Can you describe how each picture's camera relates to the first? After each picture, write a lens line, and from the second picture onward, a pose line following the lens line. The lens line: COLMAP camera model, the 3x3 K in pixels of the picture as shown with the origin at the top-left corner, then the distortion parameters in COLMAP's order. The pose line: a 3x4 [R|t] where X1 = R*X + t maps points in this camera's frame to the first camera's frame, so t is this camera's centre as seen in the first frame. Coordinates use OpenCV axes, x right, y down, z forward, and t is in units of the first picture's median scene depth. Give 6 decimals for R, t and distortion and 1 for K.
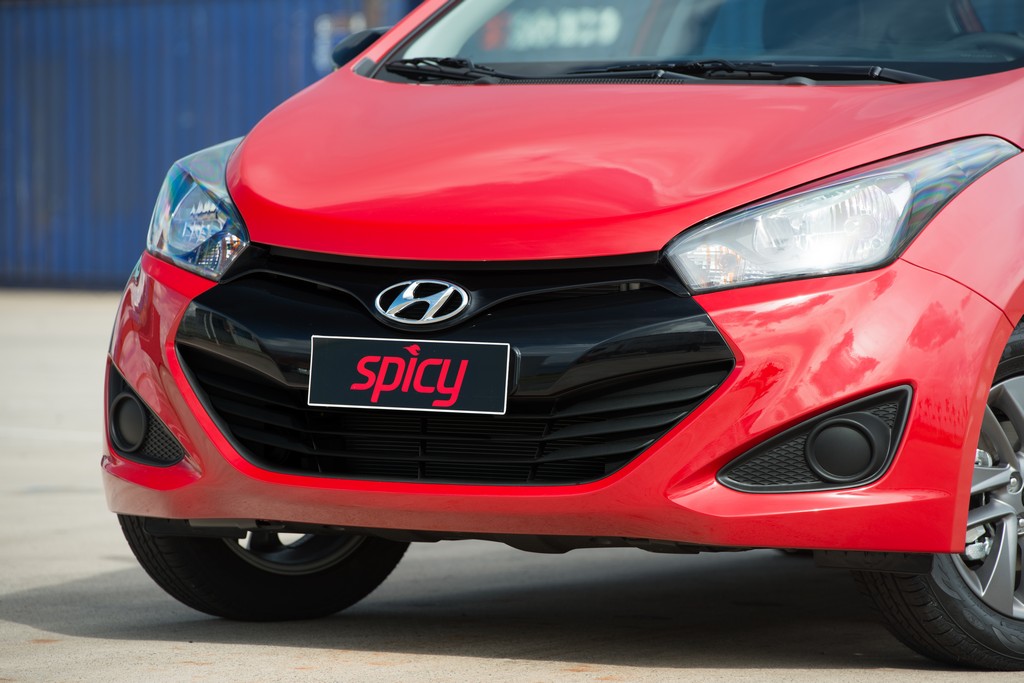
lens RADIAL K [[5554.5, 0, 512.0], [0, 5554.5, 341.5], [0, 0, 1]] dist [1.630718, -3.031111]
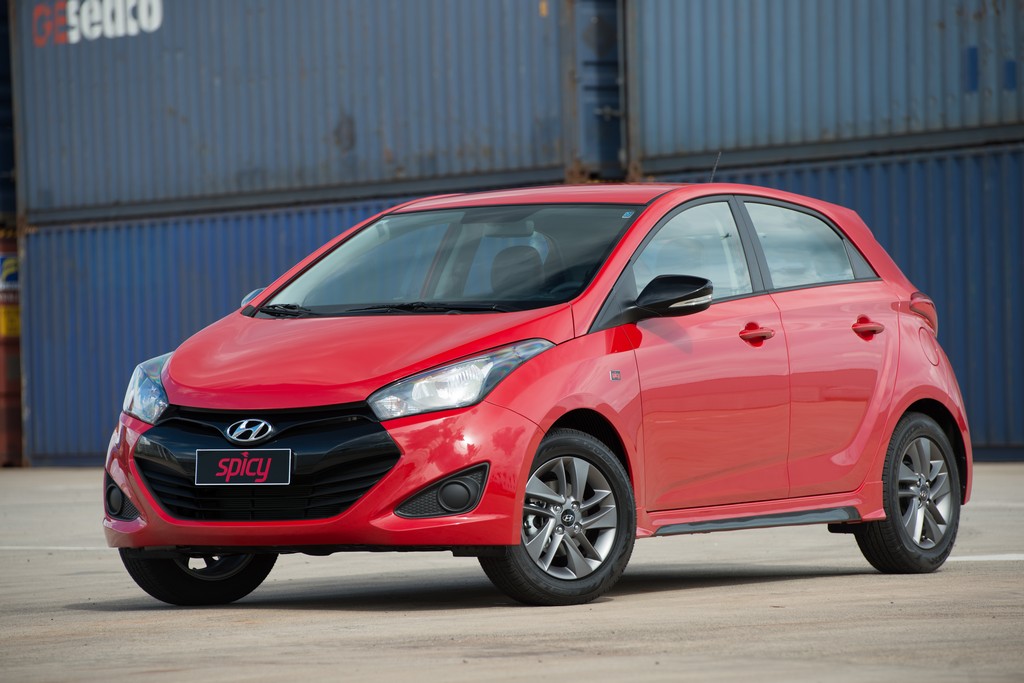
lens RADIAL K [[5272.3, 0, 532.4], [0, 5272.3, 343.4], [0, 0, 1]] dist [1.512011, -18.217566]
pose [[0.998704, -0.033533, -0.038275, 0.159436], [0.032235, 0.998900, -0.034047, 0.029767], [0.039374, 0.032769, 0.998687, -0.899761]]
